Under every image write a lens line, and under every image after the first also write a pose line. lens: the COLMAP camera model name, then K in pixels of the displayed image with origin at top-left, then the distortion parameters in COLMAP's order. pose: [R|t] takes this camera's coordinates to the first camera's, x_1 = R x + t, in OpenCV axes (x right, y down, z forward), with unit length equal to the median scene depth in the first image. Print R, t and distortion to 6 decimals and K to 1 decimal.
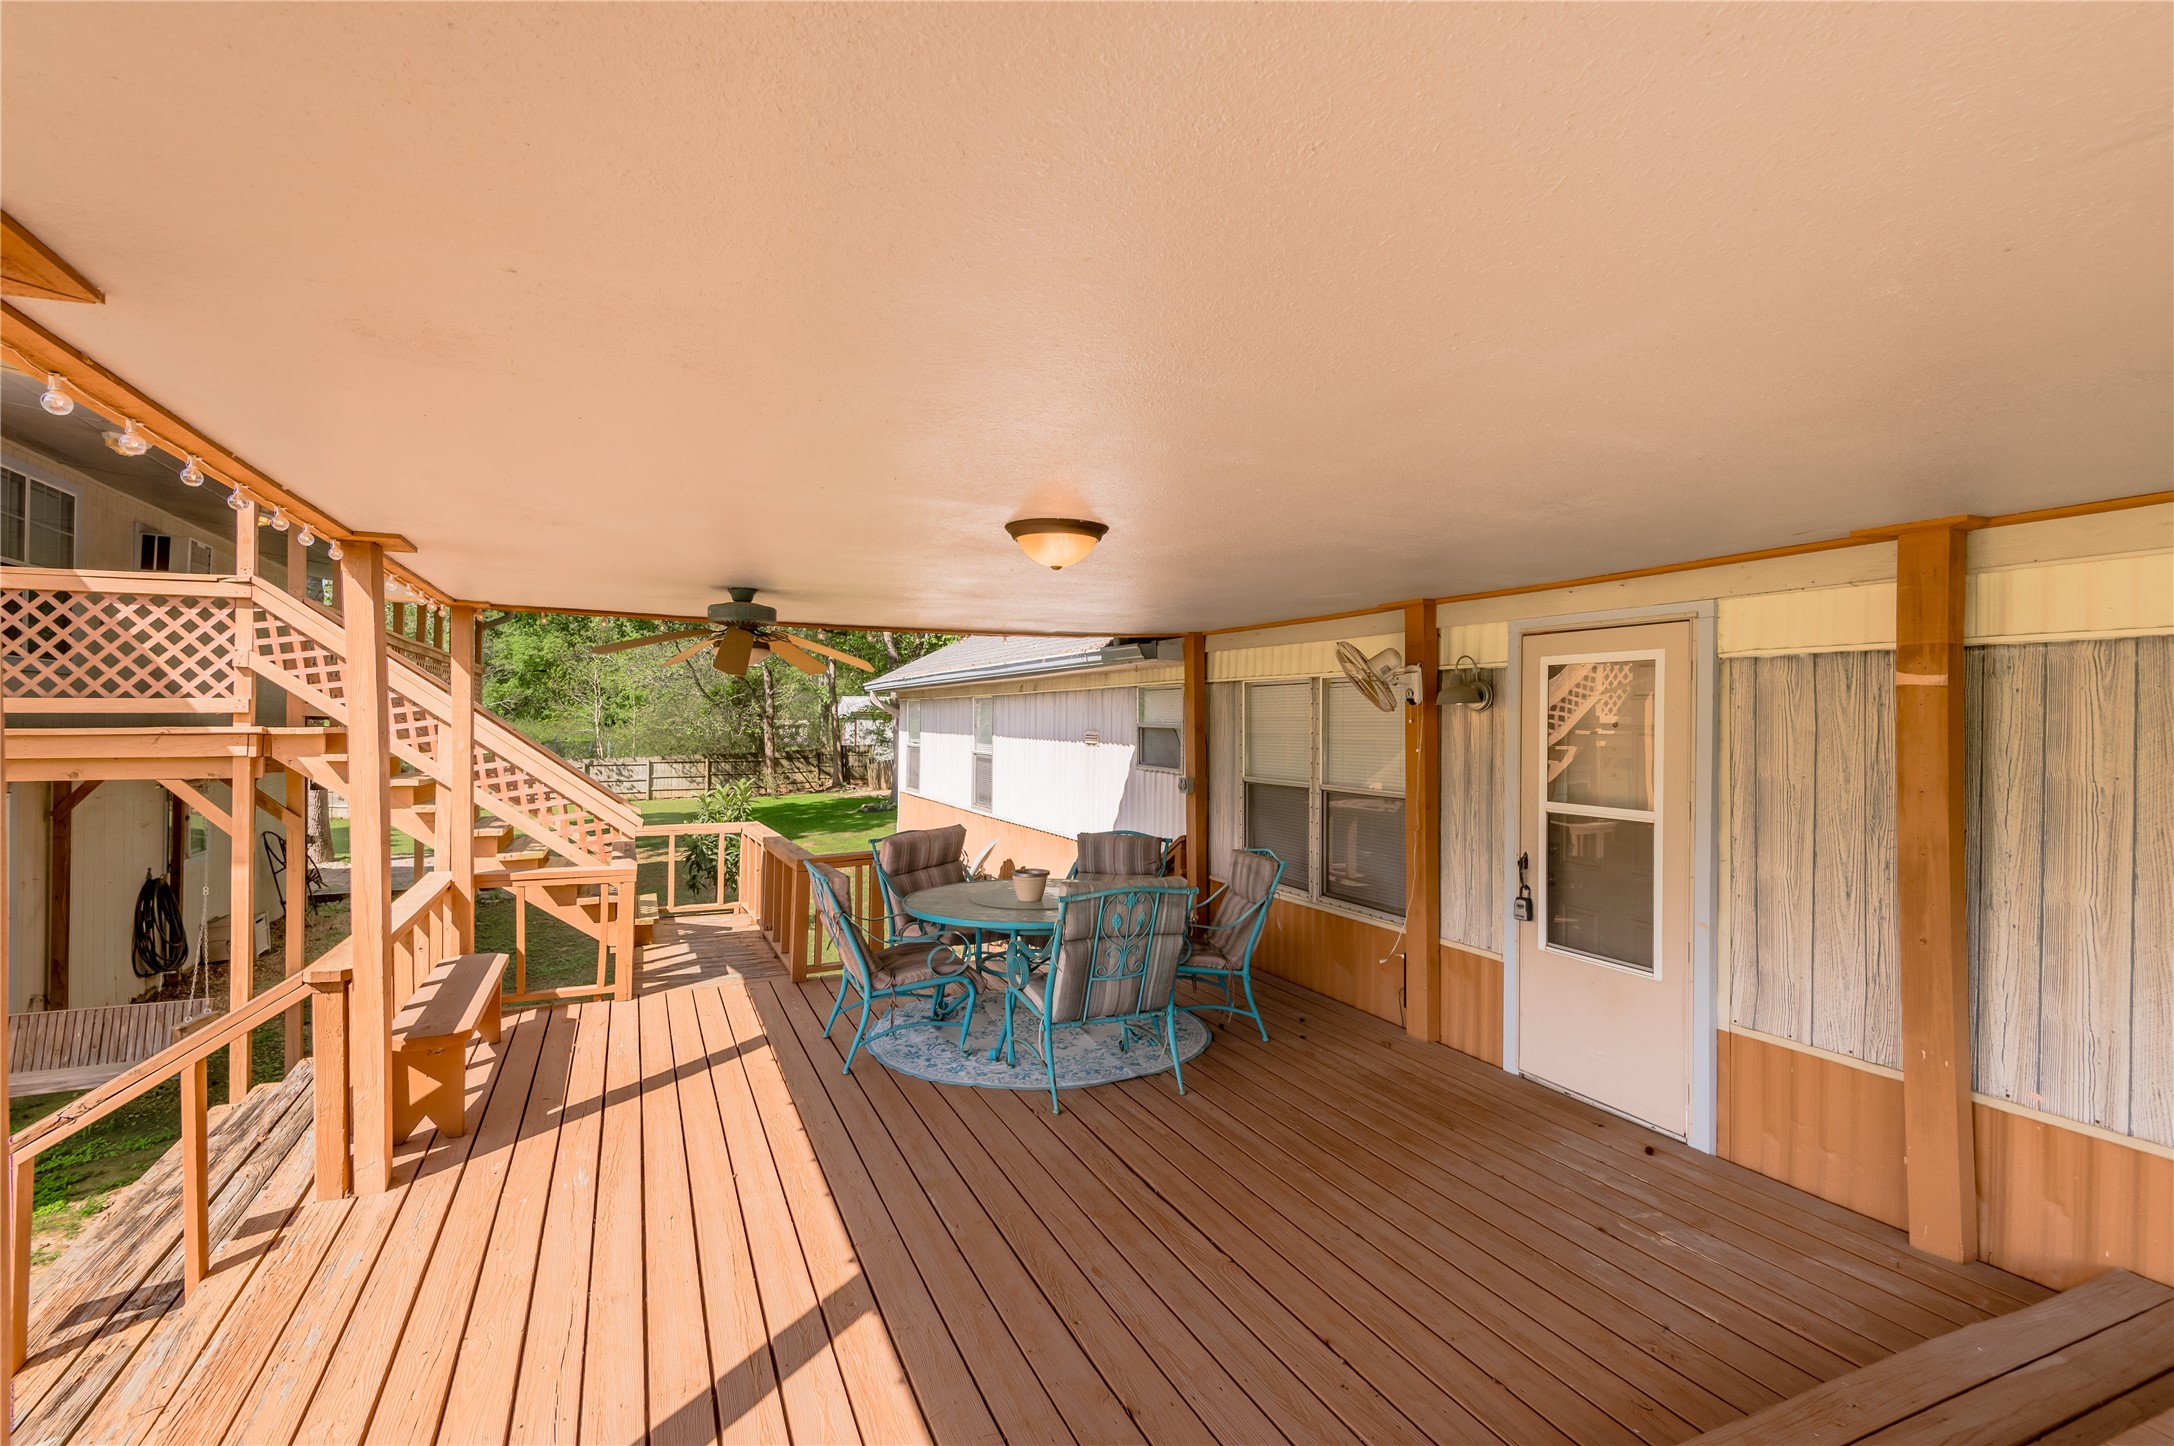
lens RADIAL K [[1000.7, 0, 1068.2], [0, 1000.7, 715.4], [0, 0, 1]] dist [-0.000018, -0.000332]
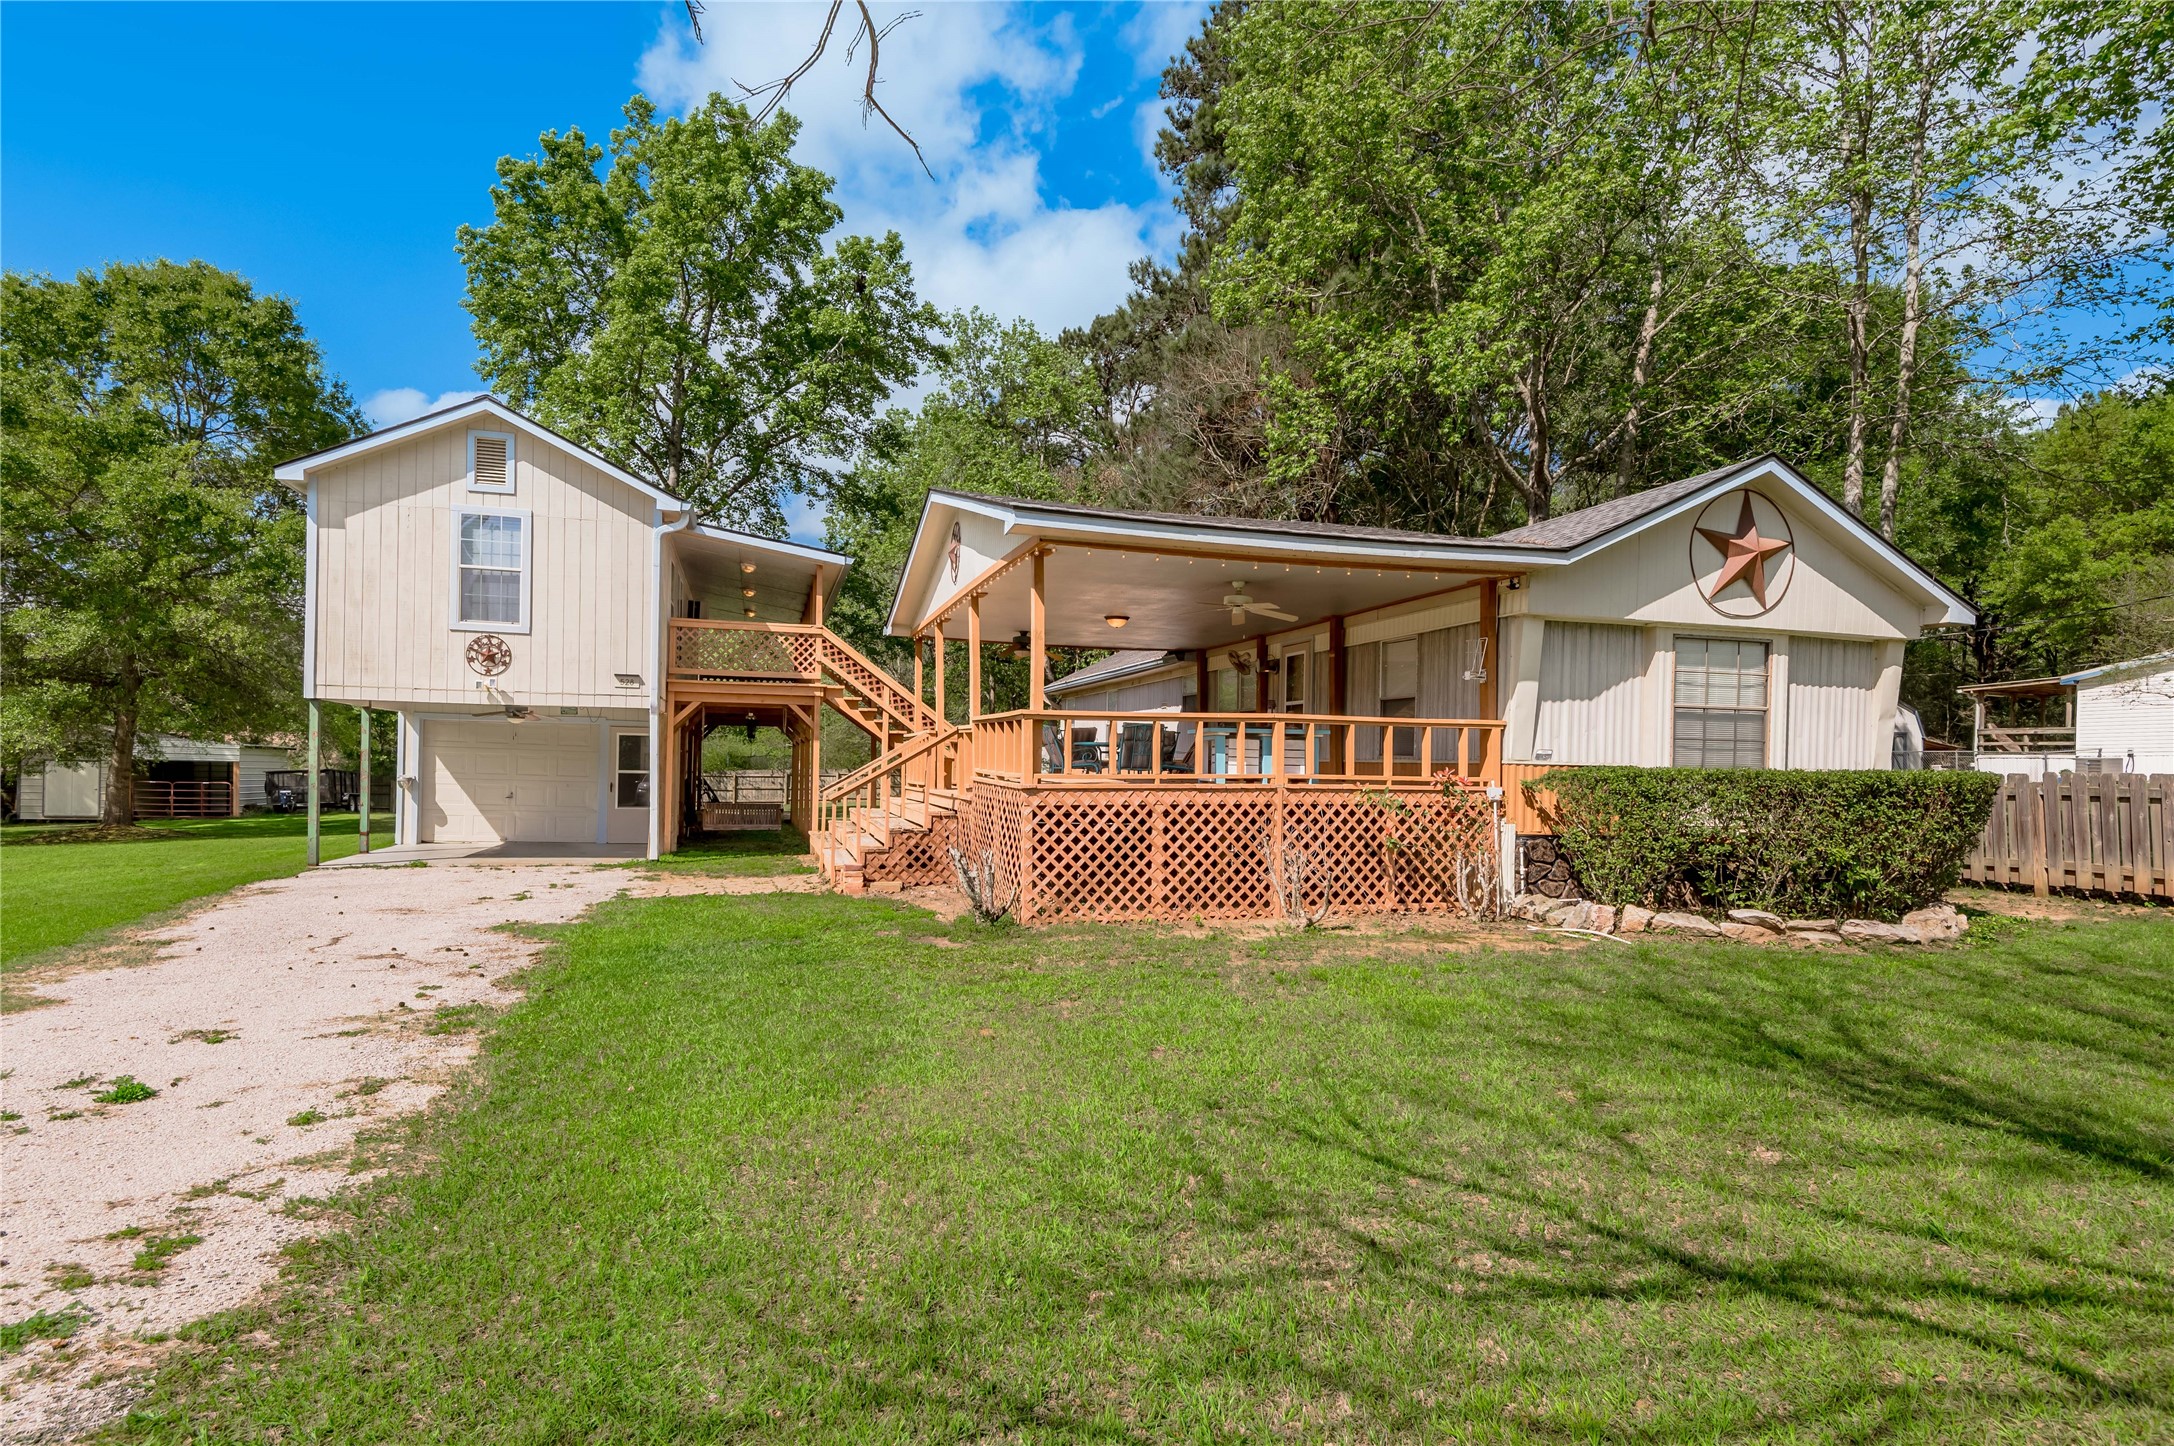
lens RADIAL K [[1101.4, 0, 1089.8], [0, 1101.4, 769.1], [0, 0, 1]] dist [0.051155, -0.043958]
pose [[0.990524, 0.016643, -0.136327, 0.258168], [-0.015551, 0.999838, 0.009071, 0.197220], [0.136456, -0.006865, 0.990622, -1.759023]]
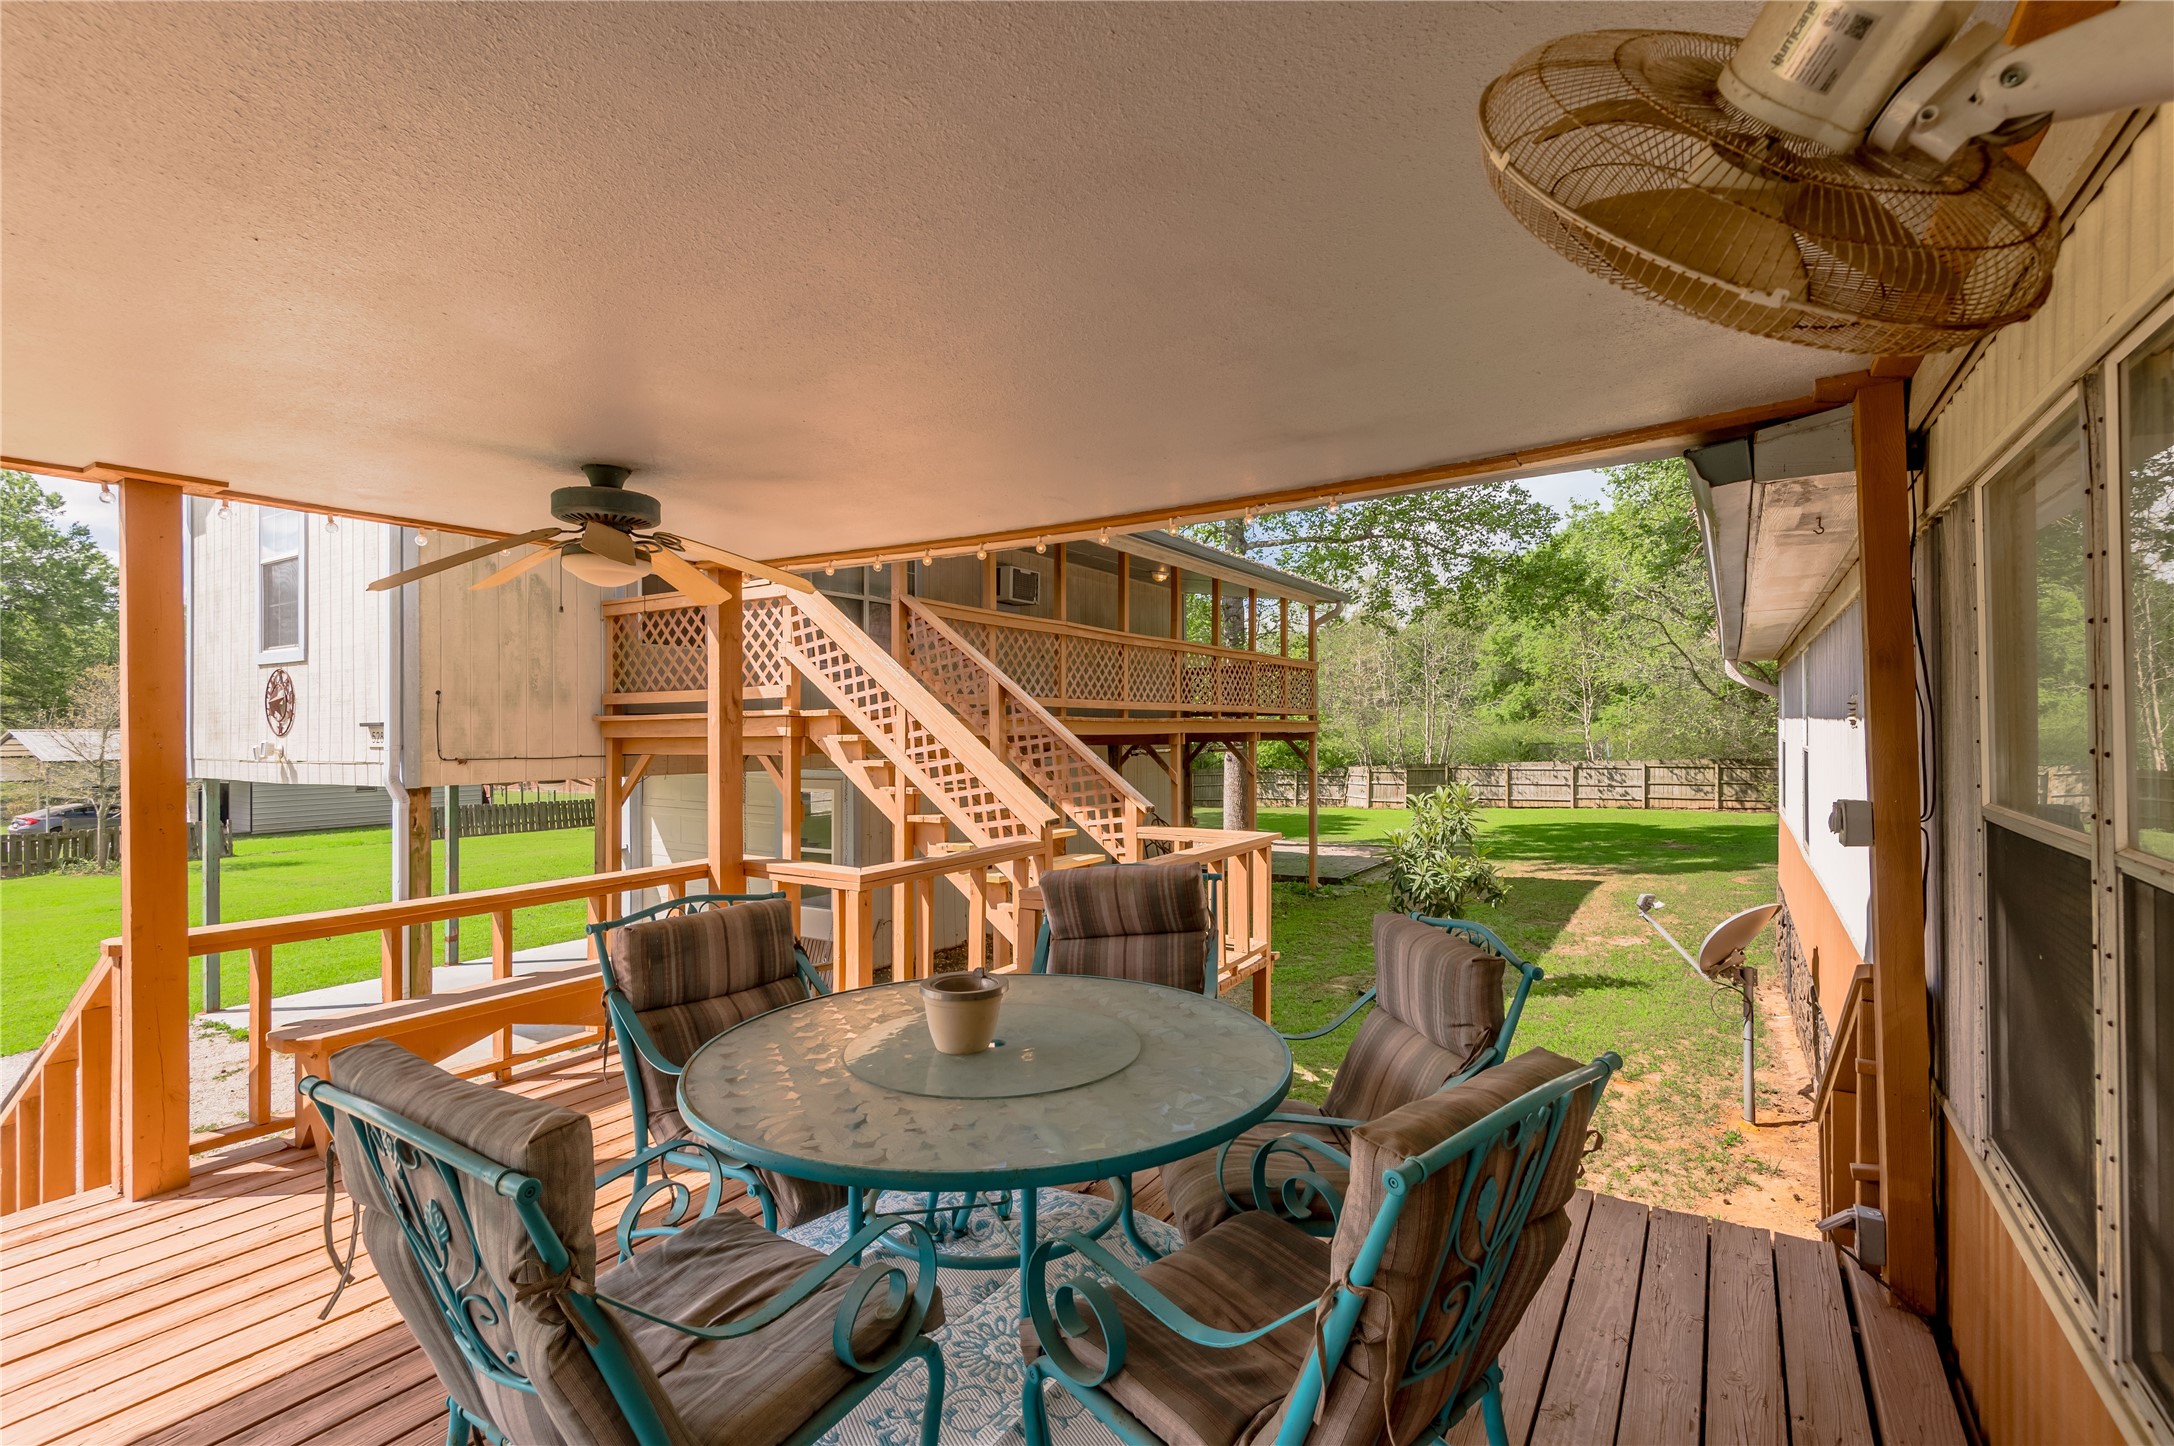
lens RADIAL K [[980.9, 0, 1039.2], [0, 980.9, 720.7], [0, 0, 1]] dist [0.012260, 0.000064]
pose [[0.530185, -0.012668, -0.847787, 0.278032], [0.013856, 0.999884, -0.006276, 0.035857], [0.847769, -0.008419, 0.530299, 0.675122]]
